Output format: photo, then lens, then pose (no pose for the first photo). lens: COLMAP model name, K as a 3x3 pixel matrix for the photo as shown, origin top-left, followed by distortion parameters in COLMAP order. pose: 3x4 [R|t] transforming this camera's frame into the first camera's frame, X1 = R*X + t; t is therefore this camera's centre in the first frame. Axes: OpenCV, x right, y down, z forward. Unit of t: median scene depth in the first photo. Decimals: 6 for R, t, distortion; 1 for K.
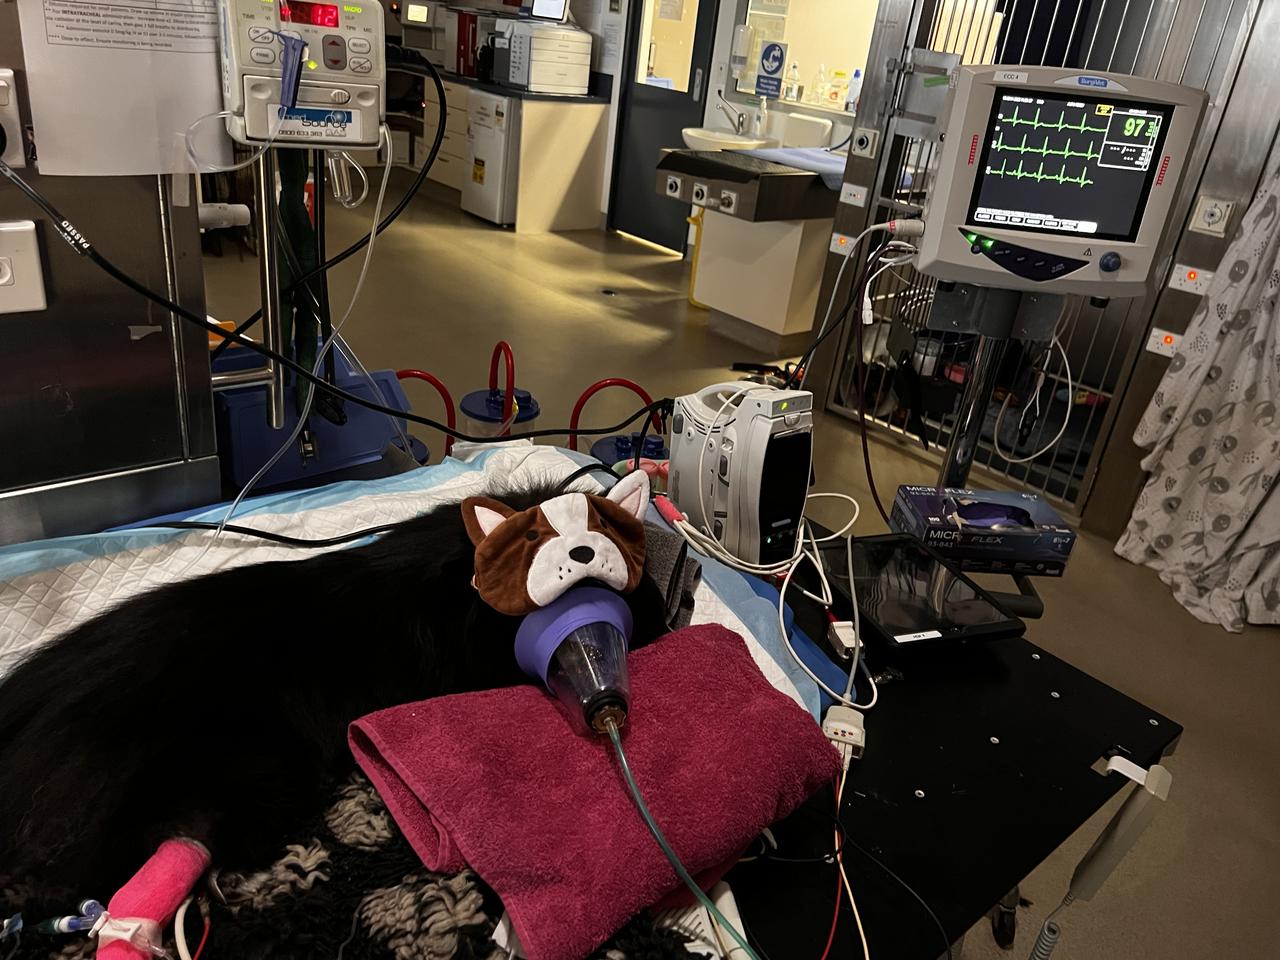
lens RADIAL K [[952.7, 0, 640.0], [0, 952.7, 480.0], [0, 0, 1]] dist [-0.004368, -0.003748]
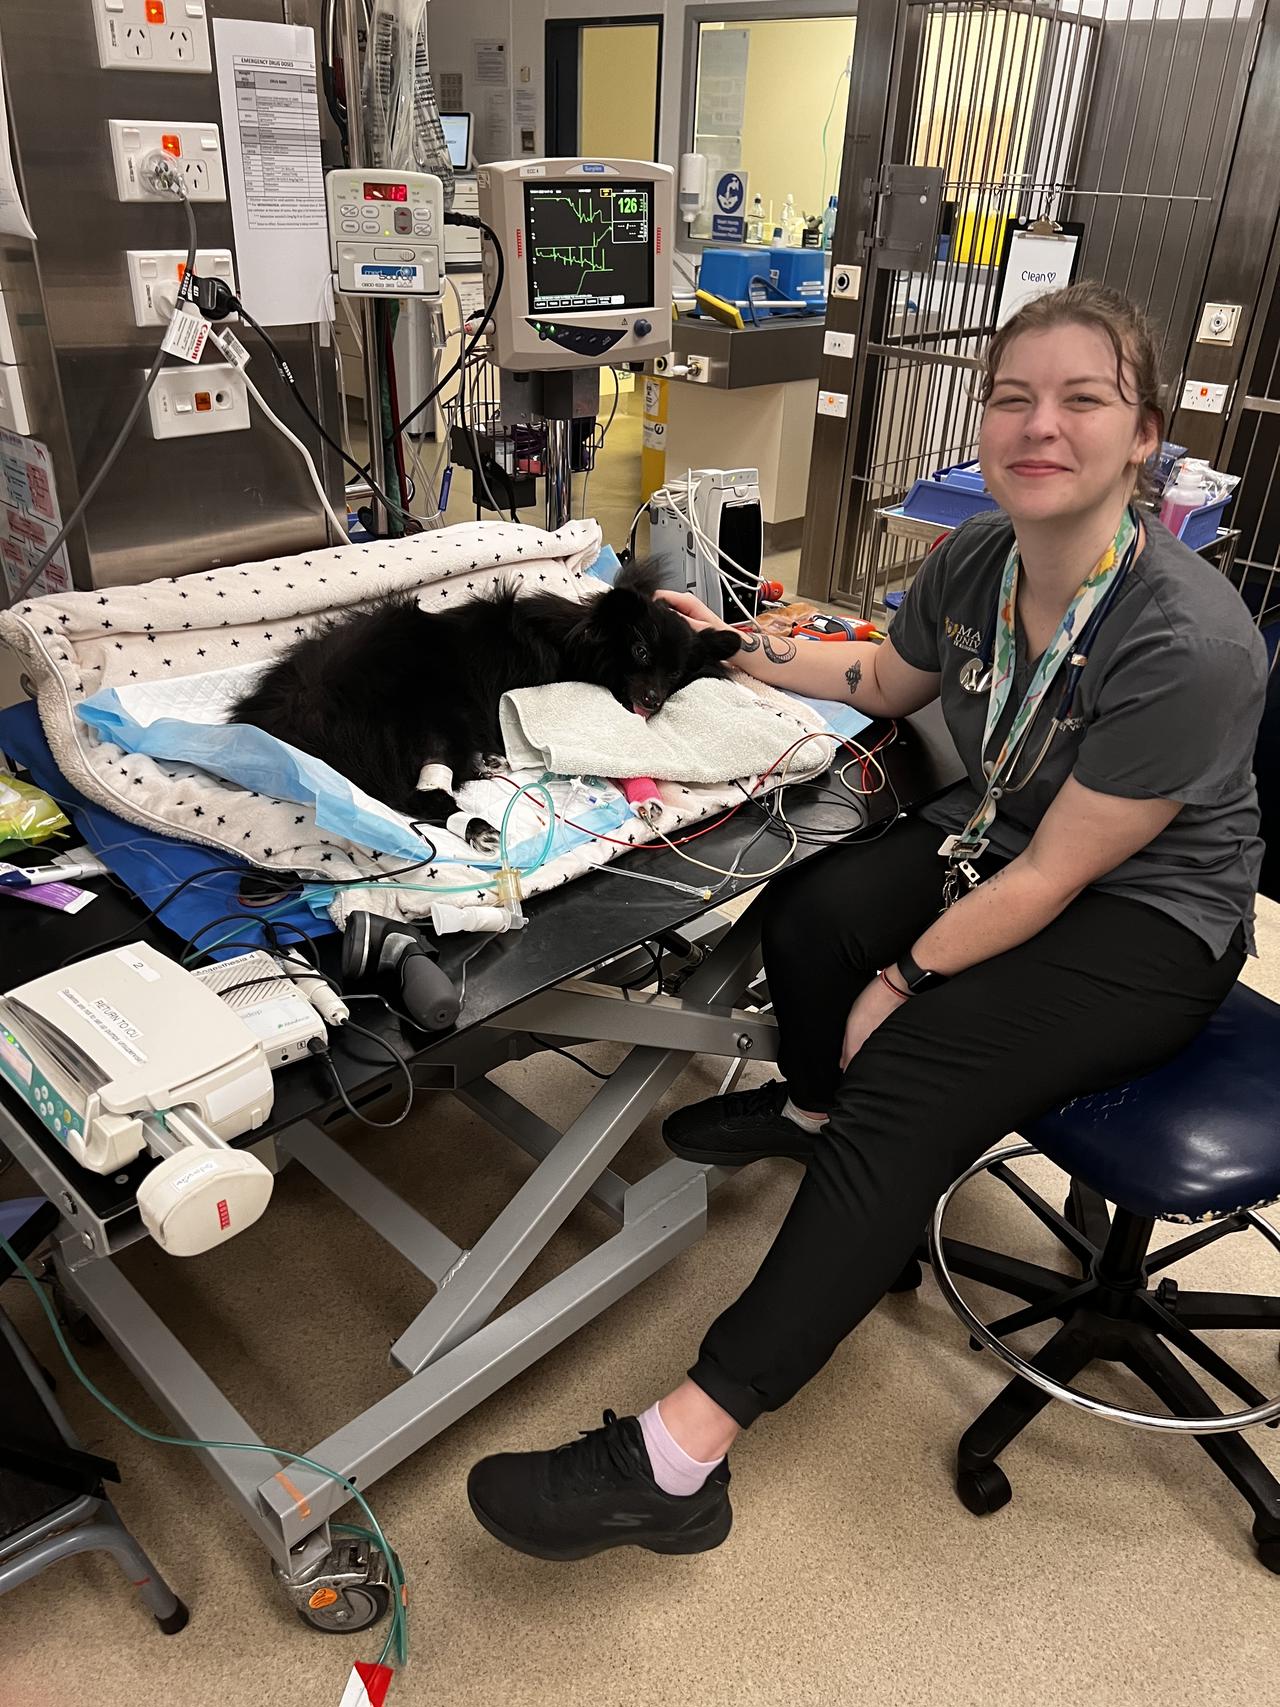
lens RADIAL K [[1270.6, 0, 640.0], [0, 1270.6, 853.5], [0, 0, 1]] dist [-0.004368, -0.003748]
pose [[0.994281, -0.104687, 0.021114, -0.030341], [0.103352, 0.993029, 0.056669, 0.079812], [-0.026899, -0.054163, 0.998170, -0.182166]]
